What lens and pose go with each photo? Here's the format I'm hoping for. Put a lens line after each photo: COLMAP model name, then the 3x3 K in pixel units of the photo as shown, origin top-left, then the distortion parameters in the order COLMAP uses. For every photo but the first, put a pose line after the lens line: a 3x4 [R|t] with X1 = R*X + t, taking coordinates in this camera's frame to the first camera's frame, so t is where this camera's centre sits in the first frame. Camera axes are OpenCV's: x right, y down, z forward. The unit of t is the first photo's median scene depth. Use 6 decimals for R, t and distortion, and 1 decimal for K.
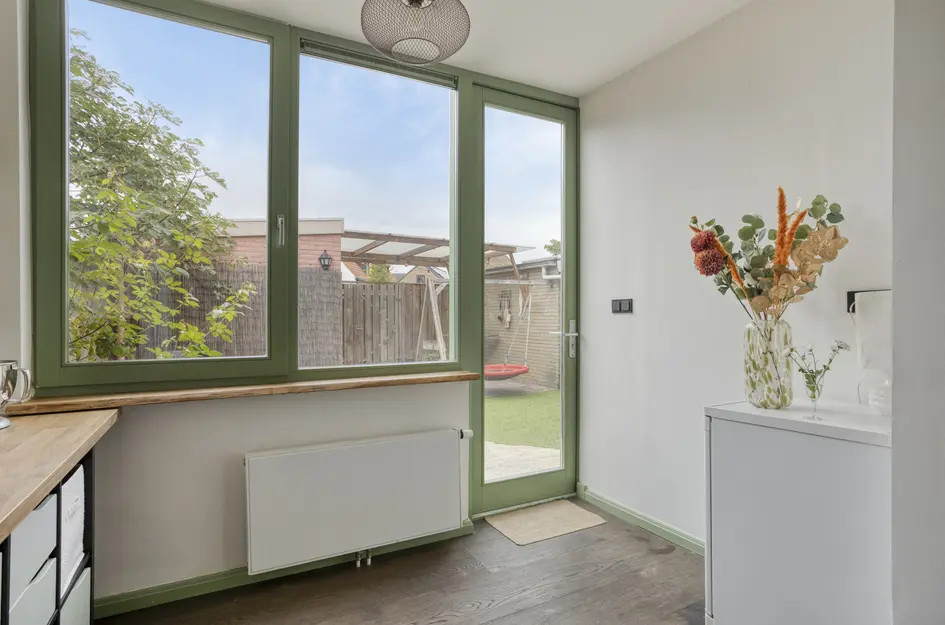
lens RADIAL K [[508.6, 0, 482.4], [0, 508.6, 316.5], [0, 0, 1]] dist [-0.039900, 0.022606]
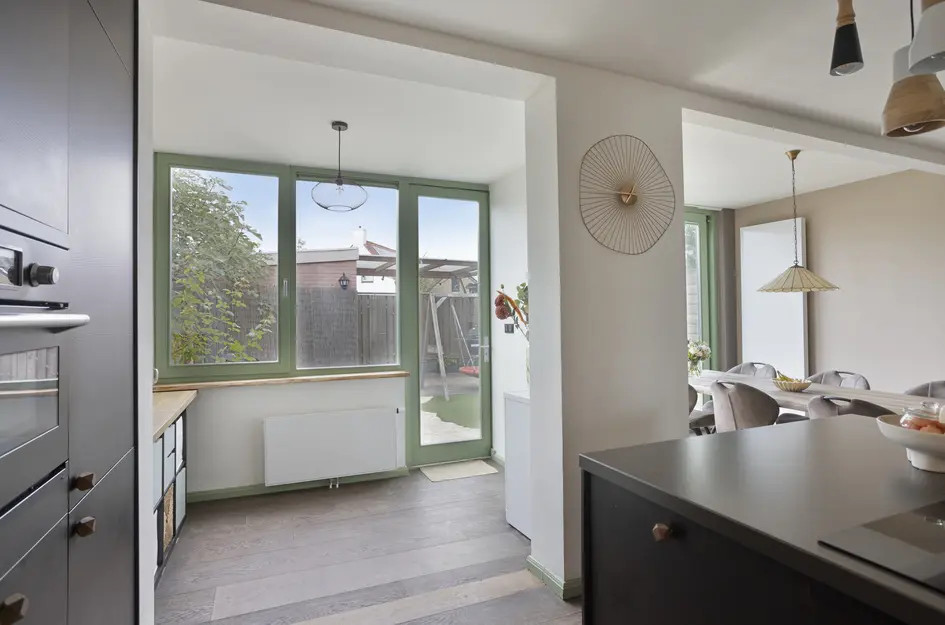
lens RADIAL K [[505.0, 0, 472.5], [0, 505.0, 312.5], [0, 0, 1]] dist [-0.018373, 0.000377]
pose [[0.994806, -0.005733, -0.101628, 0.324386], [0.004889, 0.999951, -0.008555, -0.055966], [0.101673, 0.008014, 0.994786, -0.505129]]
